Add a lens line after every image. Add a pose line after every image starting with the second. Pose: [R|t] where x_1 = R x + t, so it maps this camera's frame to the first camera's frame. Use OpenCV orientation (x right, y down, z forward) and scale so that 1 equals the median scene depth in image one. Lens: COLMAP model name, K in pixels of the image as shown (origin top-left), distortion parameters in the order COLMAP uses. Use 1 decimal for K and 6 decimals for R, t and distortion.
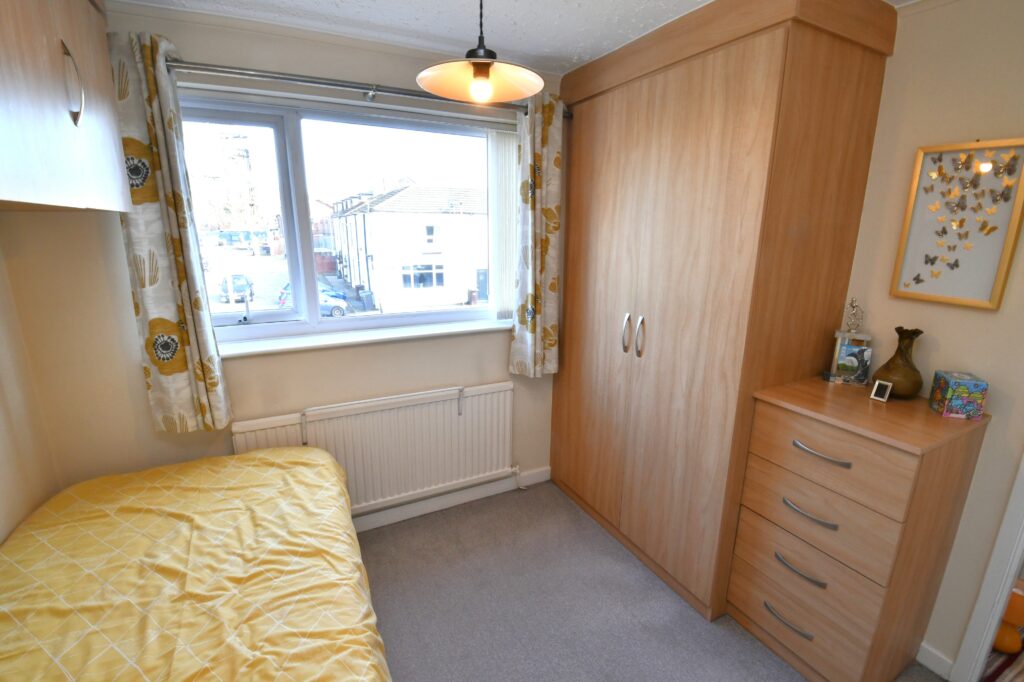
lens RADIAL K [[450.8, 0, 519.2], [0, 450.8, 344.4], [0, 0, 1]] dist [-0.009678, -0.008677]
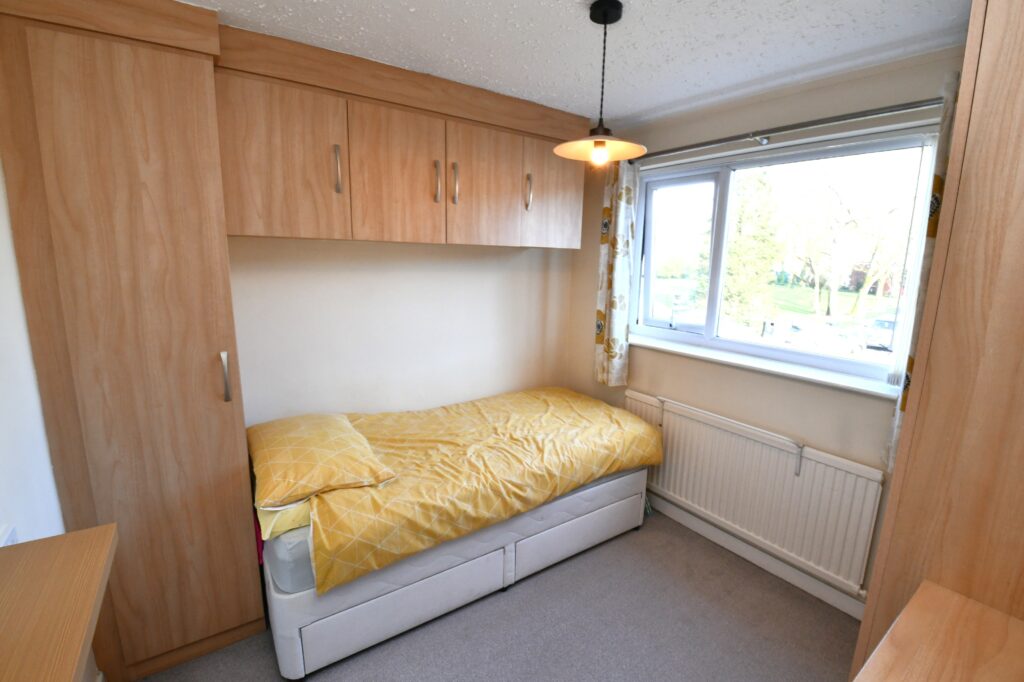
lens RADIAL K [[450.8, 0, 520.0], [0, 450.8, 340.5], [0, 0, 1]] dist [-0.009678, -0.008677]
pose [[0.156407, 0.176563, -0.971783, 0.853903], [-0.260977, 0.956312, 0.131748, -0.095120], [0.952590, 0.233007, 0.195653, 0.405884]]
